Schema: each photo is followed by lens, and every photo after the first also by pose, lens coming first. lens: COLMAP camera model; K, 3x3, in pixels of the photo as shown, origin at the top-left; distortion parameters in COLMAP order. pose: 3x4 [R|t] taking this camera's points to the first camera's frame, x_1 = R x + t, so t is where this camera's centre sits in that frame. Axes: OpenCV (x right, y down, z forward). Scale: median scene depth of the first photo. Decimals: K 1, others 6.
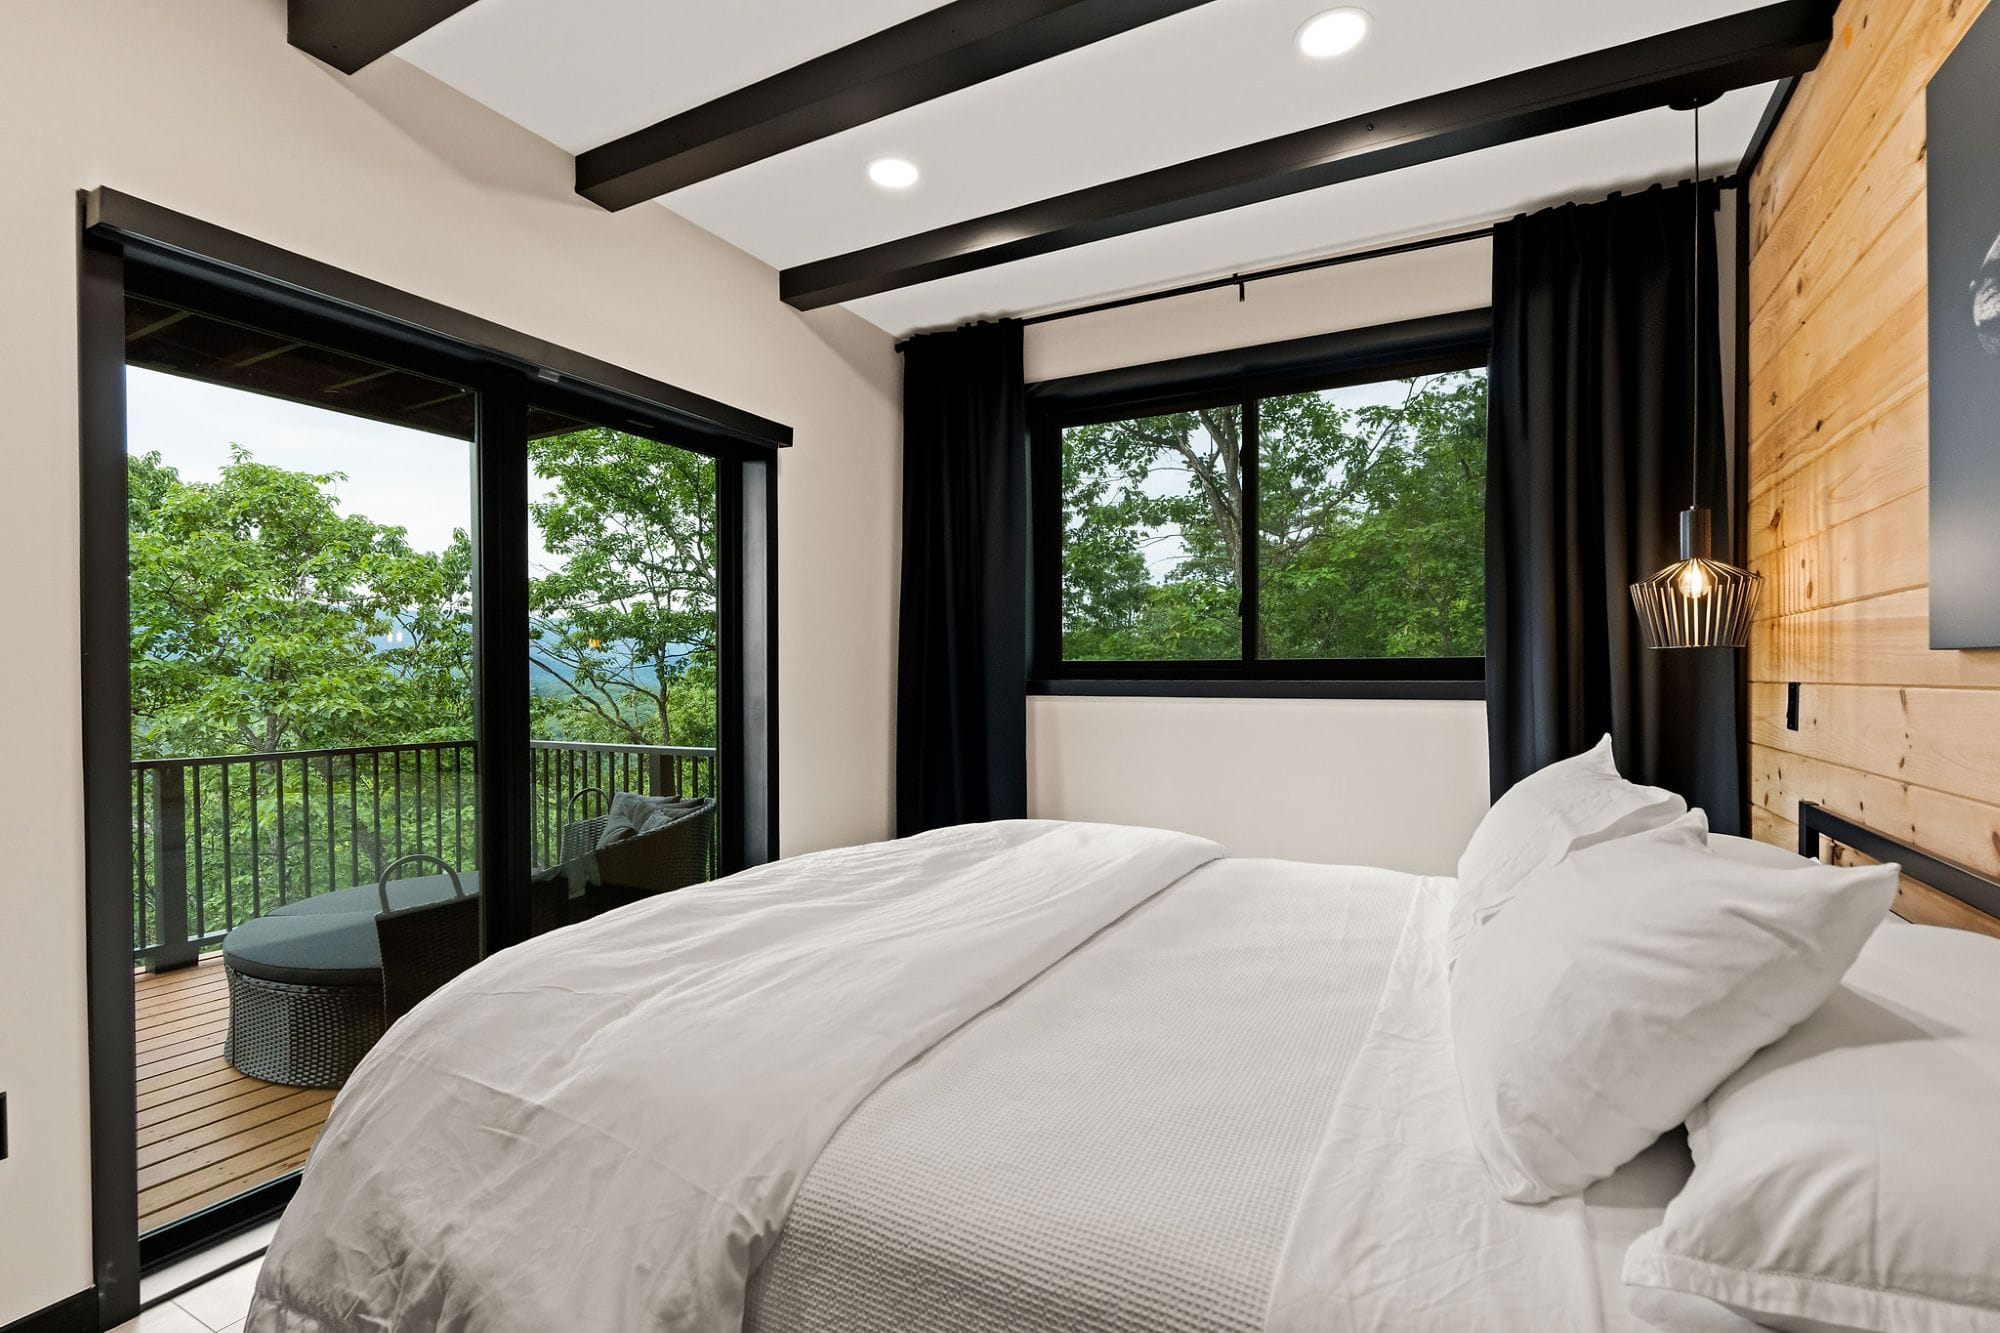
lens RADIAL K [[897.0, 0, 1004.9], [0, 897.0, 679.1], [0, 0, 1]] dist [-0.001641, 0.000083]
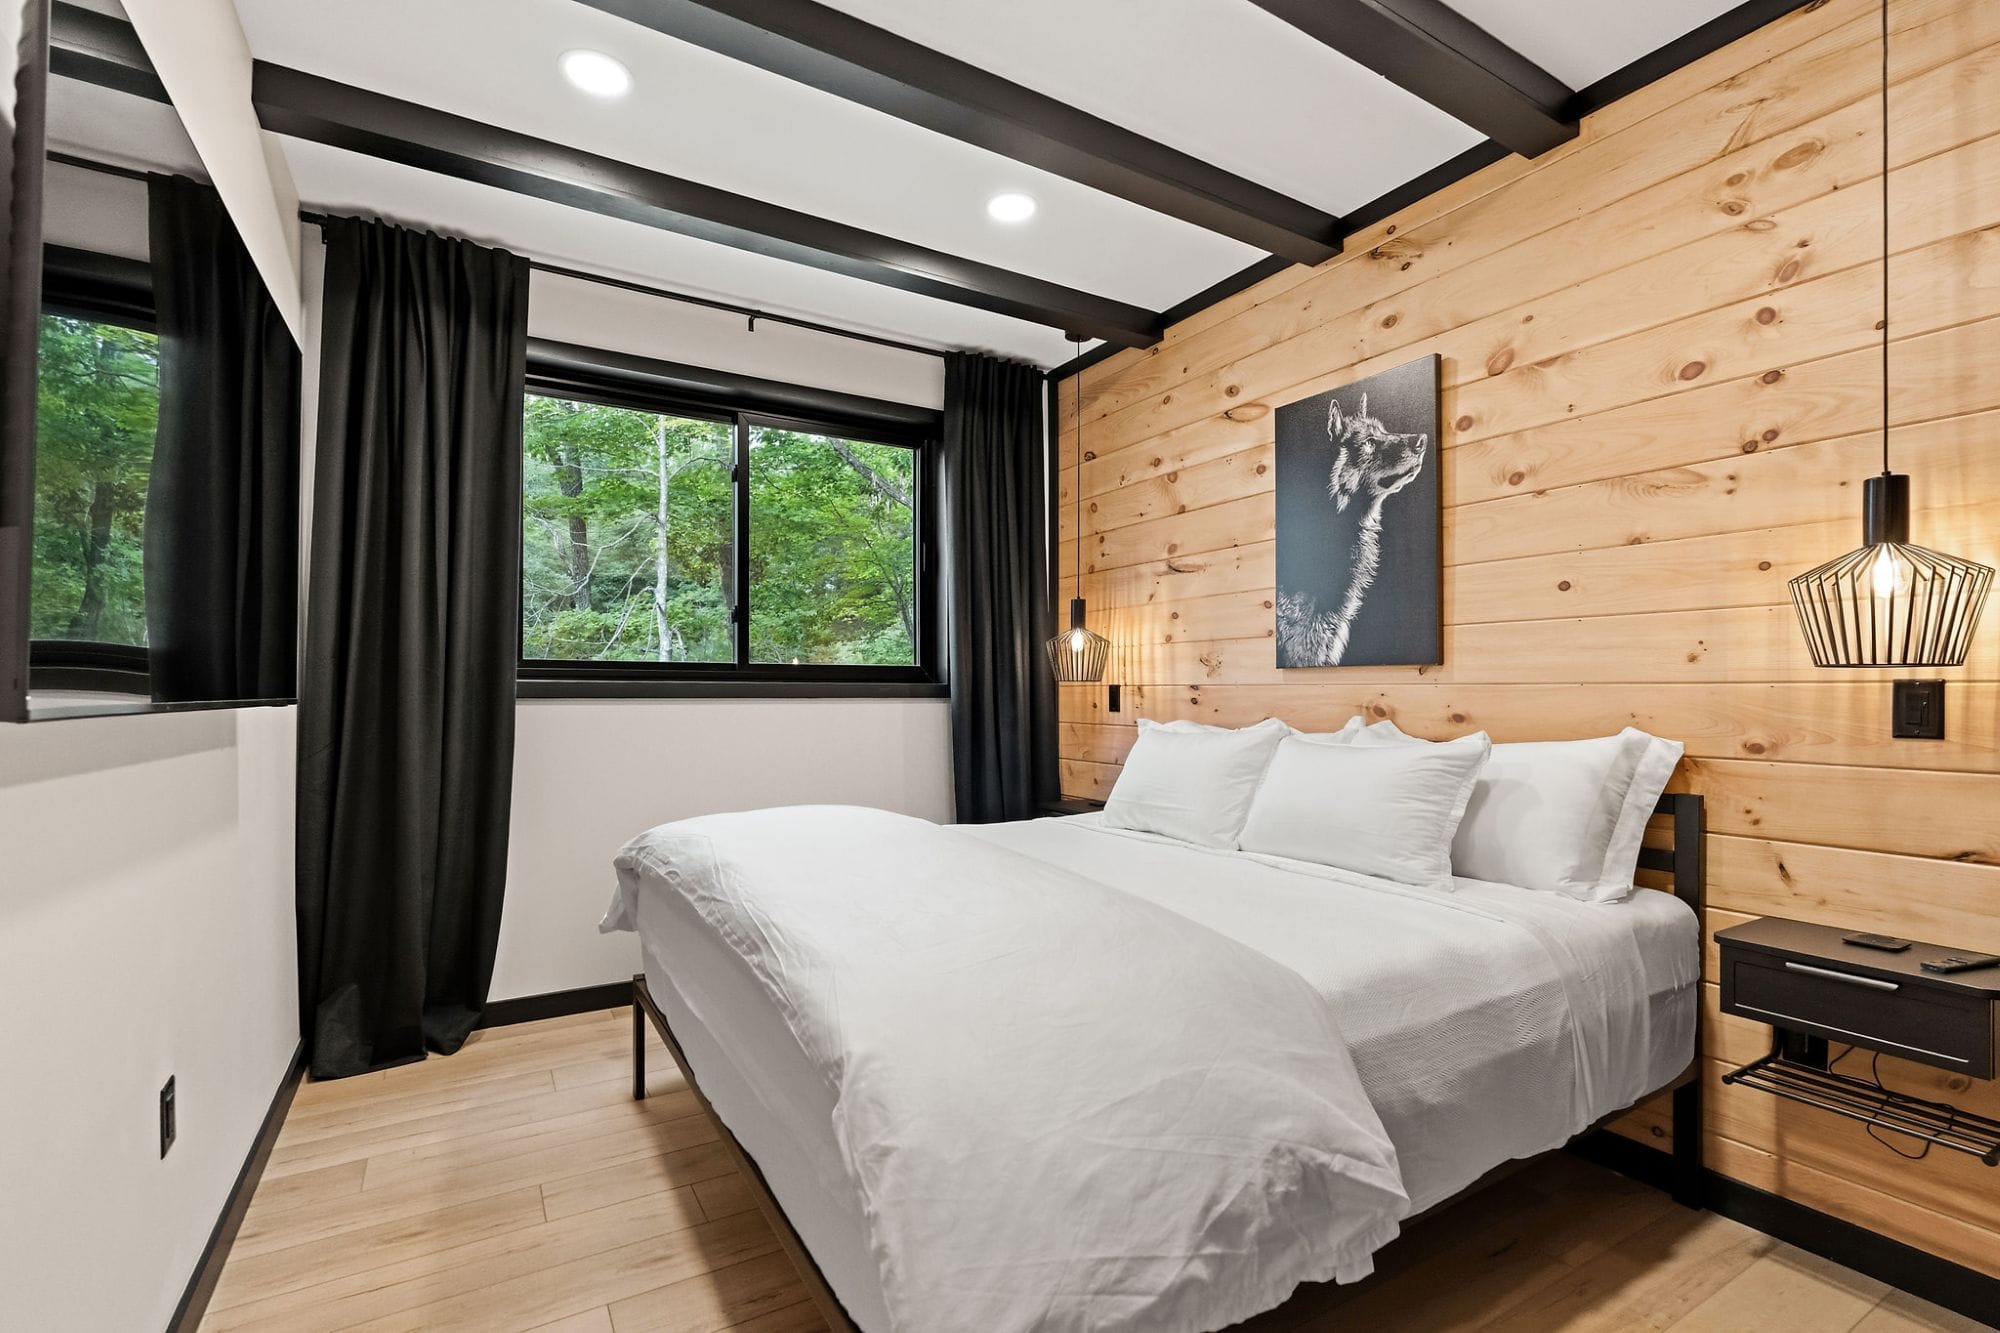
lens RADIAL K [[897.0, 0, 1001.8], [0, 897.0, 668.3], [0, 0, 1]] dist [-0.001641, 0.000083]
pose [[0.518589, 0.017447, 0.854846, -0.495814], [-0.002146, 0.999815, -0.019104, 0.003192], [-0.855021, 0.008073, 0.518531, 0.183934]]
